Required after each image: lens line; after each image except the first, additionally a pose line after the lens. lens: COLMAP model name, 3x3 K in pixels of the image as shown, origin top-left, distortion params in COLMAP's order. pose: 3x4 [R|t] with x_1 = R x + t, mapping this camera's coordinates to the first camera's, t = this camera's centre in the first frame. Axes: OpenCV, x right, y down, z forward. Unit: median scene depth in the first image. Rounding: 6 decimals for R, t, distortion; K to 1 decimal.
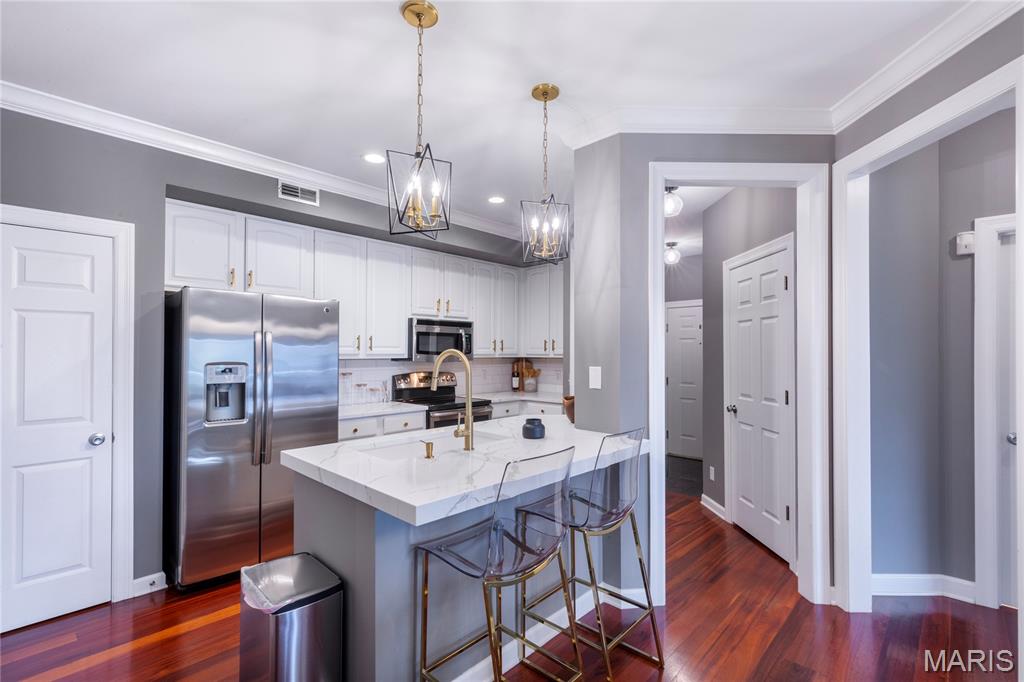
lens RADIAL K [[458.5, 0, 512.8], [0, 458.5, 346.4], [0, 0, 1]] dist [-0.000842, 0.000001]
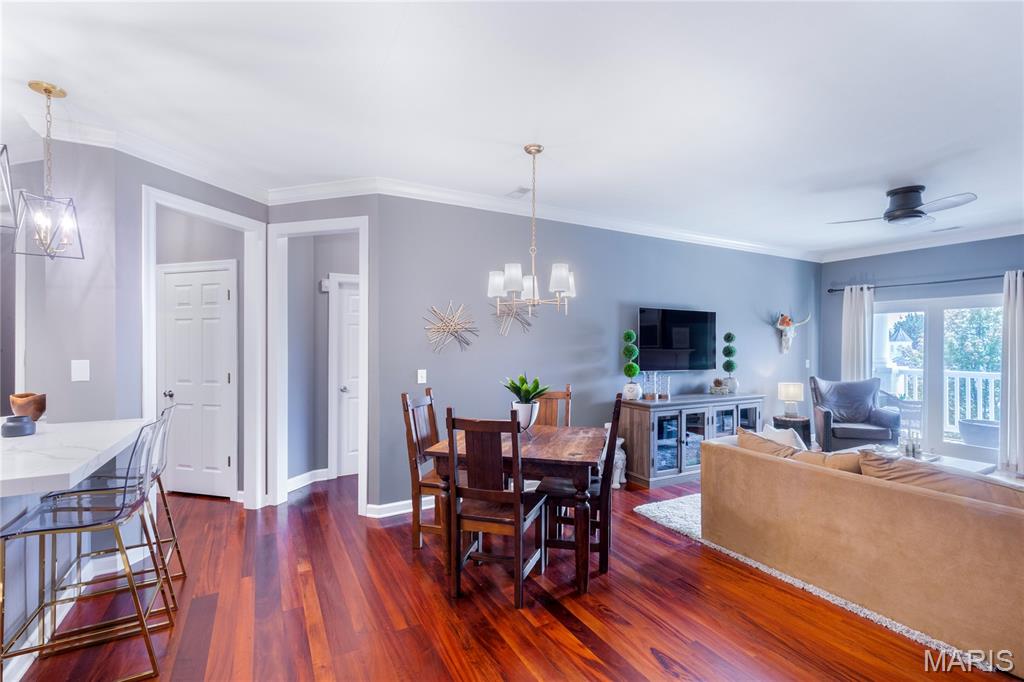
lens RADIAL K [[458.5, 0, 513.0], [0, 458.5, 344.3], [0, 0, 1]] dist [-0.000842, 0.000001]
pose [[0.296597, -0.002558, 0.954999, -0.536349], [-0.010378, 0.999929, 0.005901, -0.008280], [-0.954946, -0.011661, 0.296549, -0.259021]]
